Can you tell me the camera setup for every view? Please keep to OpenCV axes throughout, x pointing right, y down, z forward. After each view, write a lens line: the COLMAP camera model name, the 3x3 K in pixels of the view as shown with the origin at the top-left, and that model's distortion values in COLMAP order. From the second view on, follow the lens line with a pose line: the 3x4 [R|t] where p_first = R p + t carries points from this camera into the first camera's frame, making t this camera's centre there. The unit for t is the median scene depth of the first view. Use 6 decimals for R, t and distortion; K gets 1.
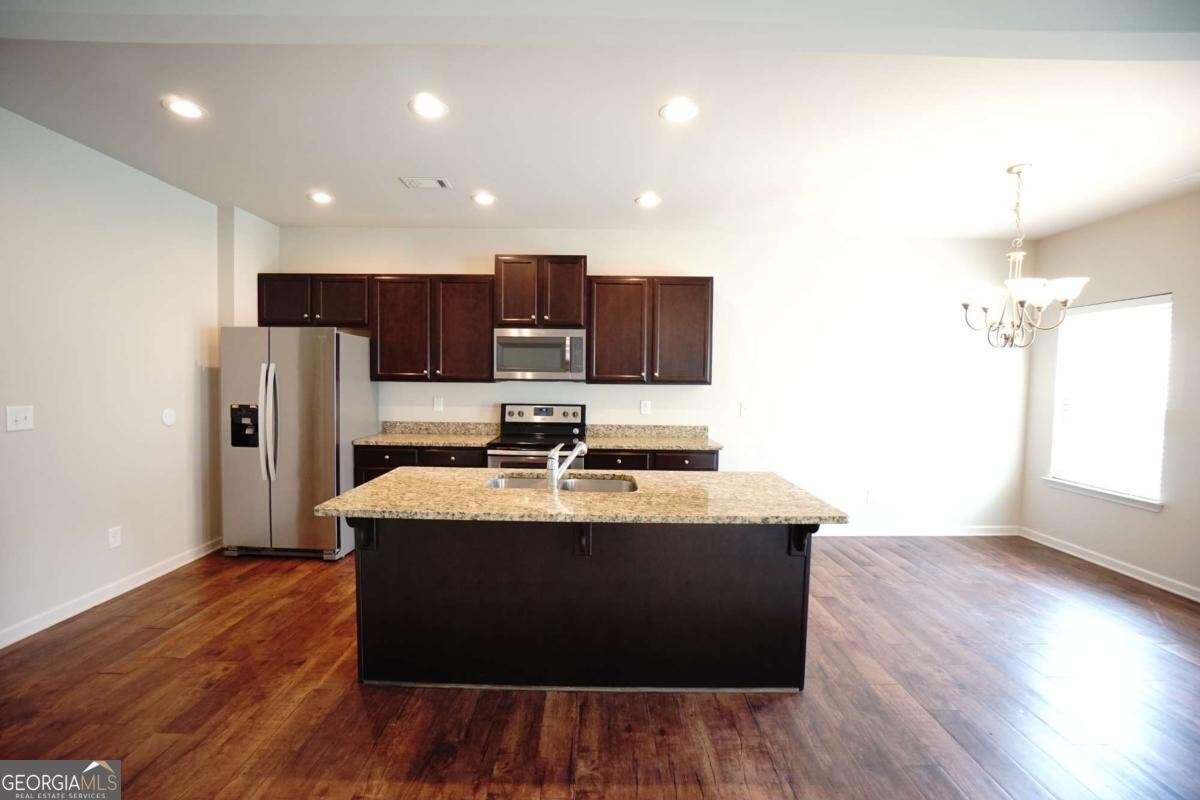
lens RADIAL K [[528.6, 0, 595.4], [0, 528.6, 395.9], [0, 0, 1]] dist [-0.056552, 0.020903]
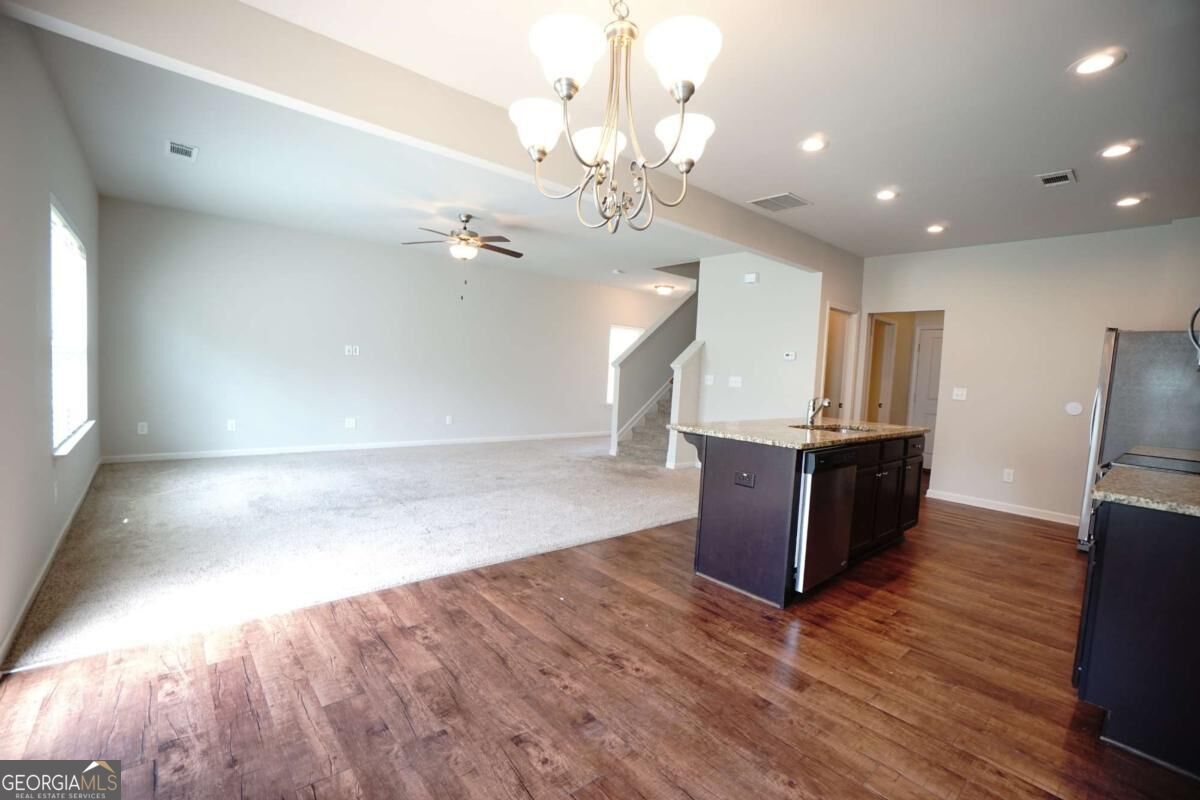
lens RADIAL K [[528.6, 0, 595.4], [0, 528.6, 395.9], [0, 0, 1]] dist [-0.056552, 0.020903]
pose [[-0.760312, -0.021899, -0.649188, 0.815358], [-0.090993, 0.993167, 0.073067, 0.019873], [0.643153, 0.114625, -0.757110, 0.990943]]
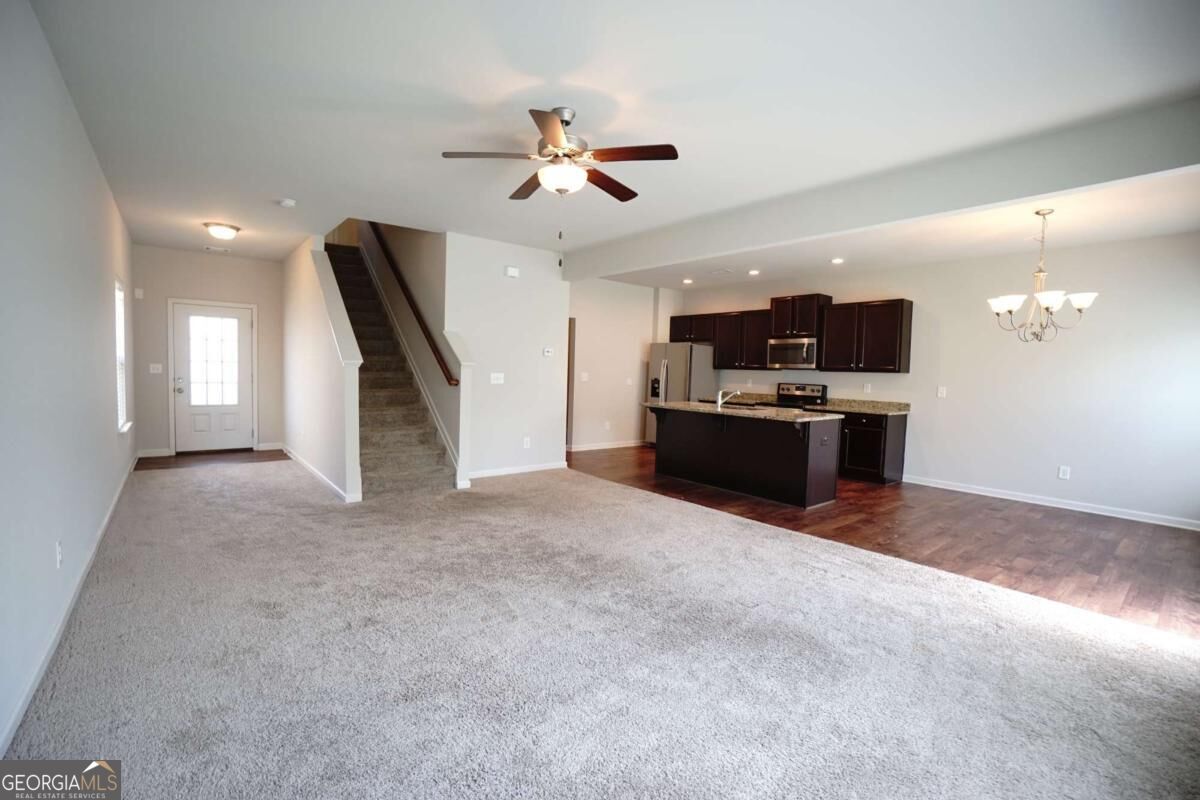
lens RADIAL K [[528.6, 0, 595.4], [0, 528.6, 395.9], [0, 0, 1]] dist [-0.056552, 0.020903]
pose [[0.630271, 0.041872, -0.775246, 0.816330], [-0.049937, 0.998663, 0.013340, 0.066957], [0.774768, 0.030306, 0.631519, -0.560071]]
